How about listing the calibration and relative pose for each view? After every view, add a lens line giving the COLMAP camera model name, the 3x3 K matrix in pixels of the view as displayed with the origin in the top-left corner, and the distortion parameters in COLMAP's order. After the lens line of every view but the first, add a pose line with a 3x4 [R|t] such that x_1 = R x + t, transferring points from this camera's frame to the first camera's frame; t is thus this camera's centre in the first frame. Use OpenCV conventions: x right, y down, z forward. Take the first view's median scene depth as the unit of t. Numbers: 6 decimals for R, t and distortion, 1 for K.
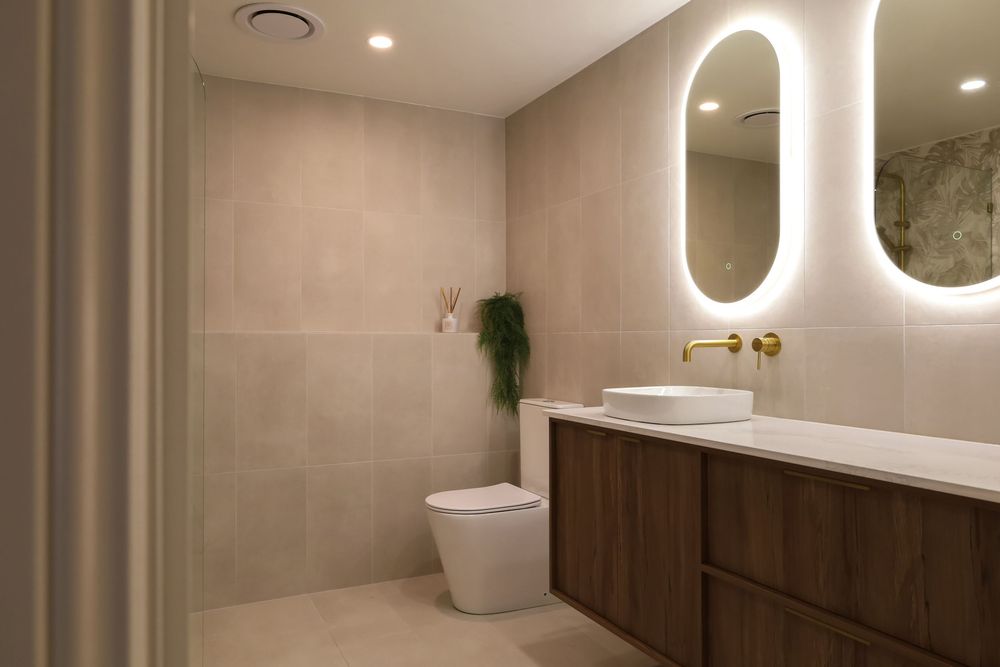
lens RADIAL K [[681.0, 0, 500.0], [0, 681.0, 333.5], [0, 0, 1]] dist [-0.014914, -0.008530]
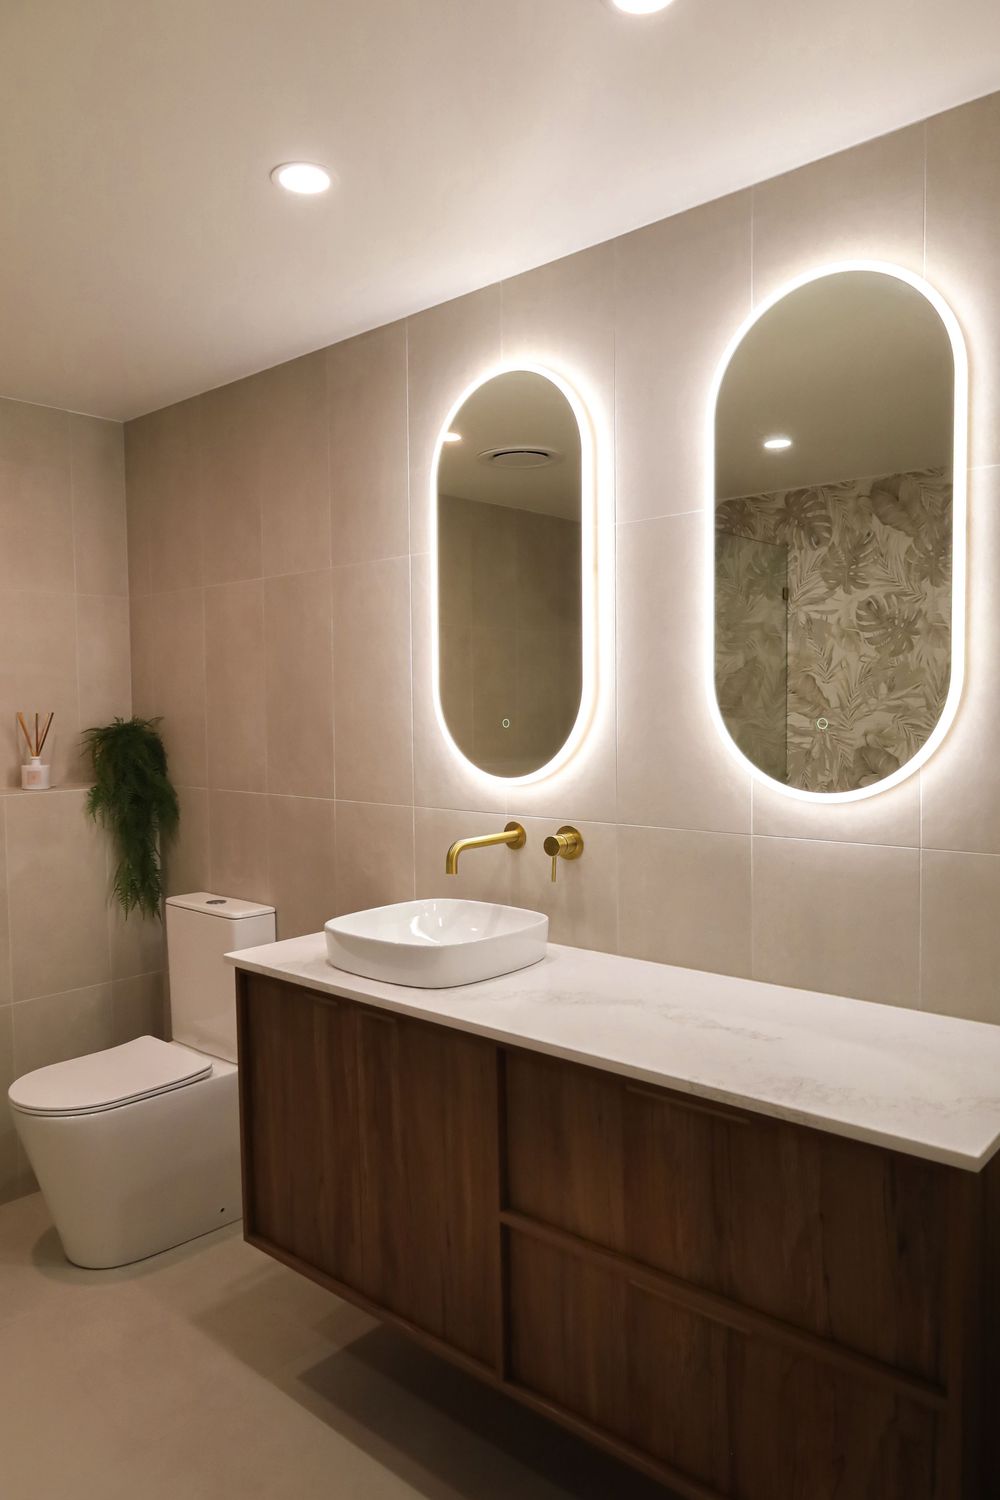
lens RADIAL K [[1002.2, 0, 500.0], [0, 1002.2, 750.0], [0, 0, 1]] dist [-0.021311, -0.000518]
pose [[0.925532, -0.027009, 0.377704, -0.031121], [0.010394, 0.998889, 0.045958, -0.080807], [-0.378526, -0.038609, 0.924785, 0.056085]]
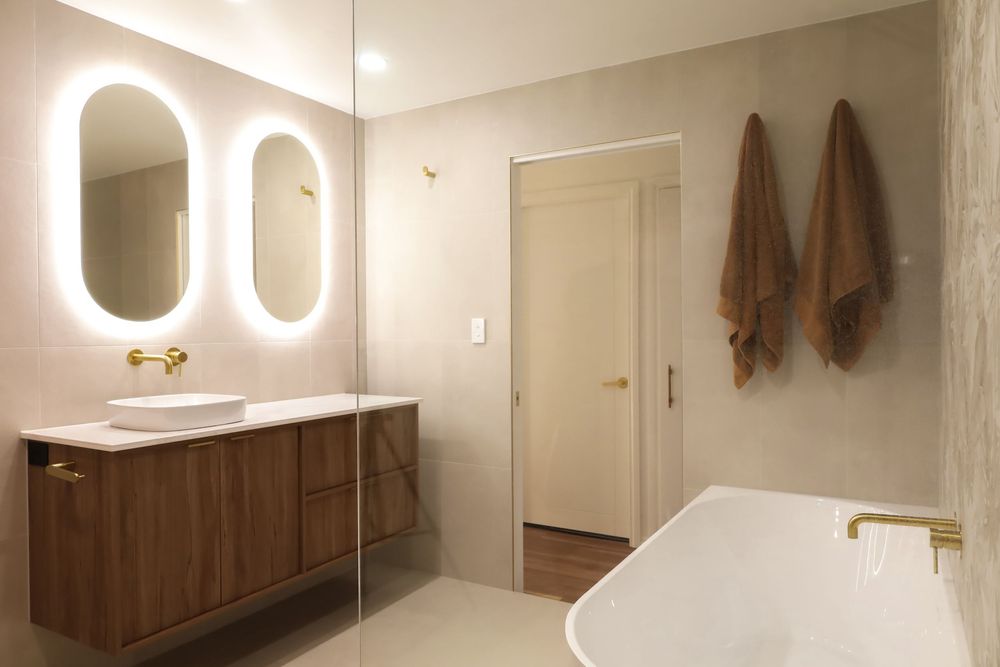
lens RADIAL K [[681.0, 0, 500.0], [0, 681.0, 333.5], [0, 0, 1]] dist [-0.014914, -0.008530]
pose [[-0.554114, -0.000468, 0.832441, -0.642134], [-0.000852, 1.000000, -0.000005, -0.018474], [-0.832440, -0.000712, -0.554114, 0.766779]]
